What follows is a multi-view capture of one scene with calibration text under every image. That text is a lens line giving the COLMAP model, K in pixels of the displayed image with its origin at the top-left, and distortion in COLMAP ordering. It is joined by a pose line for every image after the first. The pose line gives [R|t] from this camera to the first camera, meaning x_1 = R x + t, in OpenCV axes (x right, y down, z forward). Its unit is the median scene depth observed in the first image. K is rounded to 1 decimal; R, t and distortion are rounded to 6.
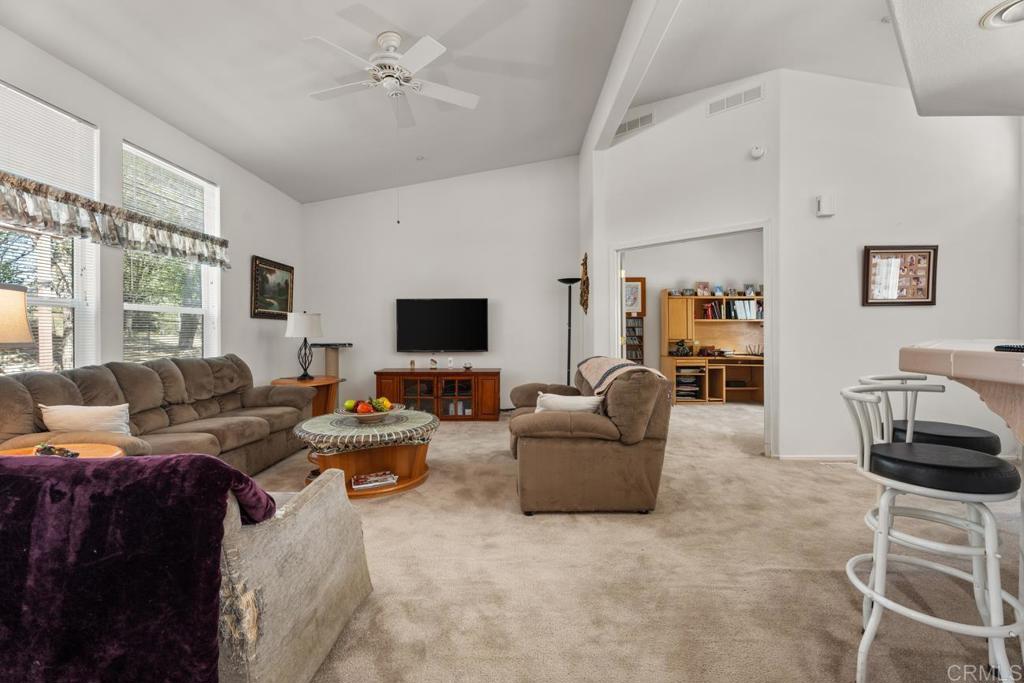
lens RADIAL K [[458.1, 0, 514.6], [0, 458.1, 337.7], [0, 0, 1]] dist [0.013313, 0.000712]
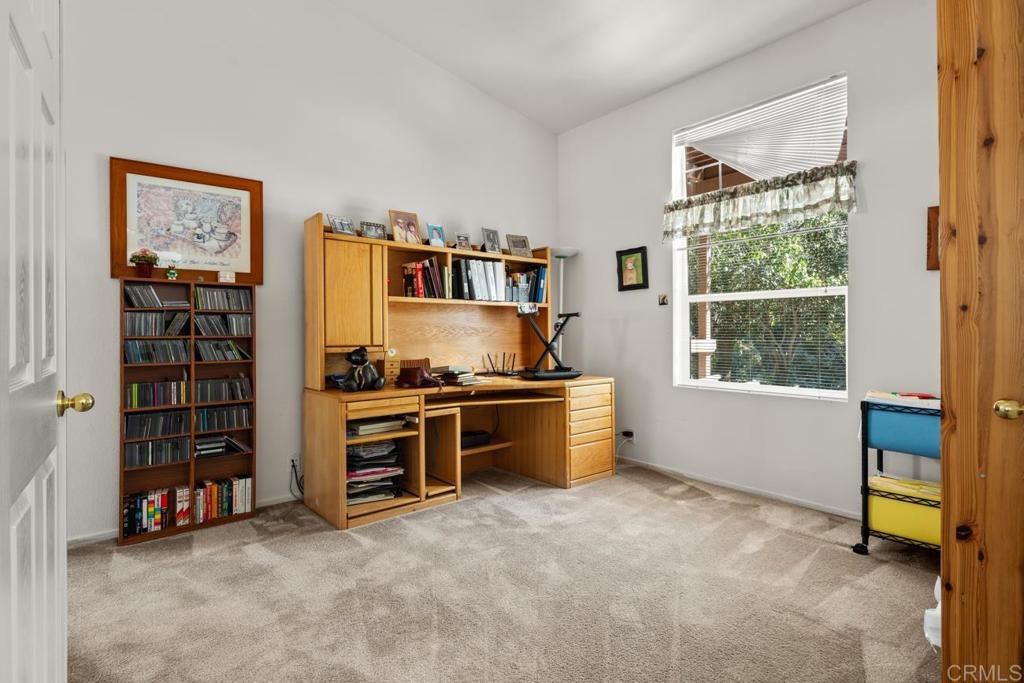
lens RADIAL K [[496.3, 0, 515.1], [0, 496.3, 327.4], [0, 0, 1]] dist [-0.018578, 0.000818]
pose [[0.774209, 0.002817, 0.632924, 0.199734], [0.012965, 0.999710, -0.020309, -0.001854], [-0.632797, 0.023929, 0.773948, 0.588126]]
